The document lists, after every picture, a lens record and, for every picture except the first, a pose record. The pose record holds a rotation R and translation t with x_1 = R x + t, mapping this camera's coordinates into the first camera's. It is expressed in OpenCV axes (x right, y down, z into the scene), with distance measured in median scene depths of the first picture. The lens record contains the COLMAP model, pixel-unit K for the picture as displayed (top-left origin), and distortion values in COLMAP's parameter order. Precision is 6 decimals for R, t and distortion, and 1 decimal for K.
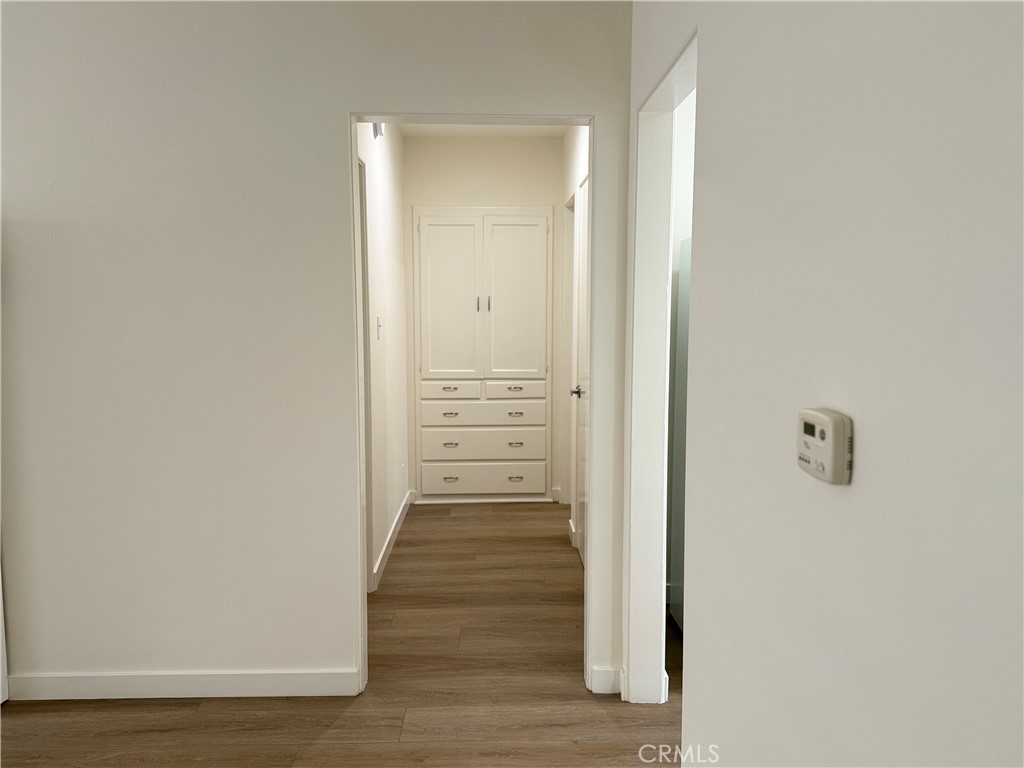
lens RADIAL K [[811.0, 0, 511.5], [0, 811.0, 382.8], [0, 0, 1]] dist [0.100750, -0.001346]
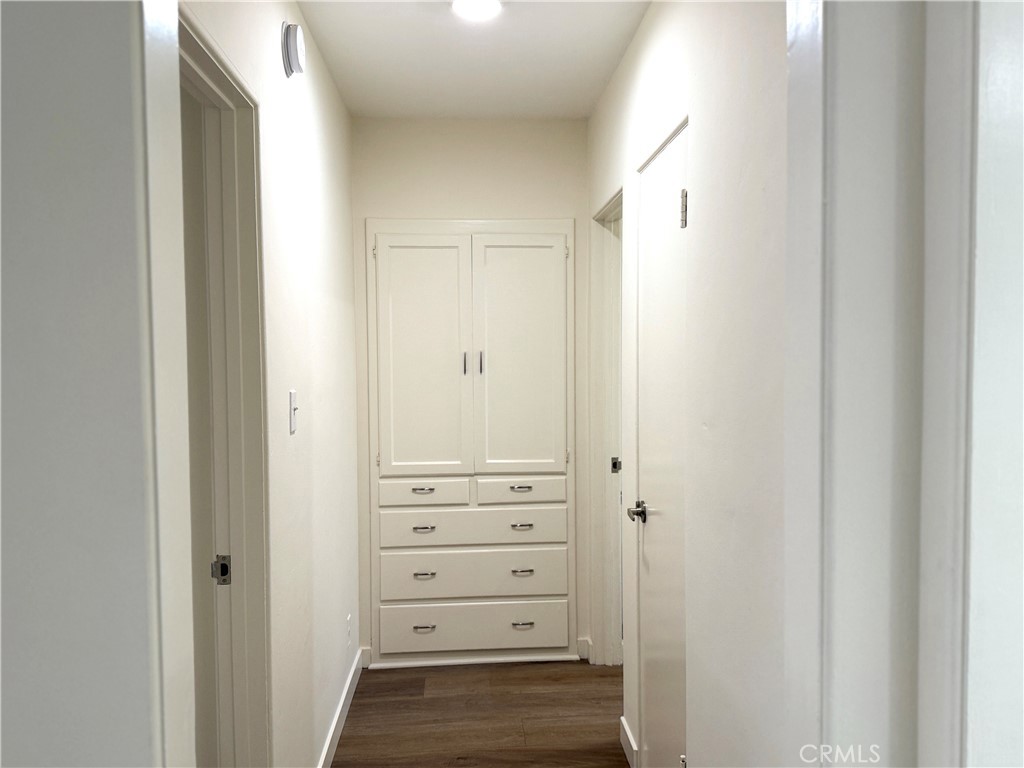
lens RADIAL K [[811.0, 0, 515.1], [0, 811.0, 384.0], [0, 0, 1]] dist [0.100750, -0.001346]
pose [[0.999046, -0.010290, 0.042430, -0.027796], [0.012846, 0.998090, -0.060424, -0.038377], [-0.041727, 0.060912, 0.997271, 0.326759]]
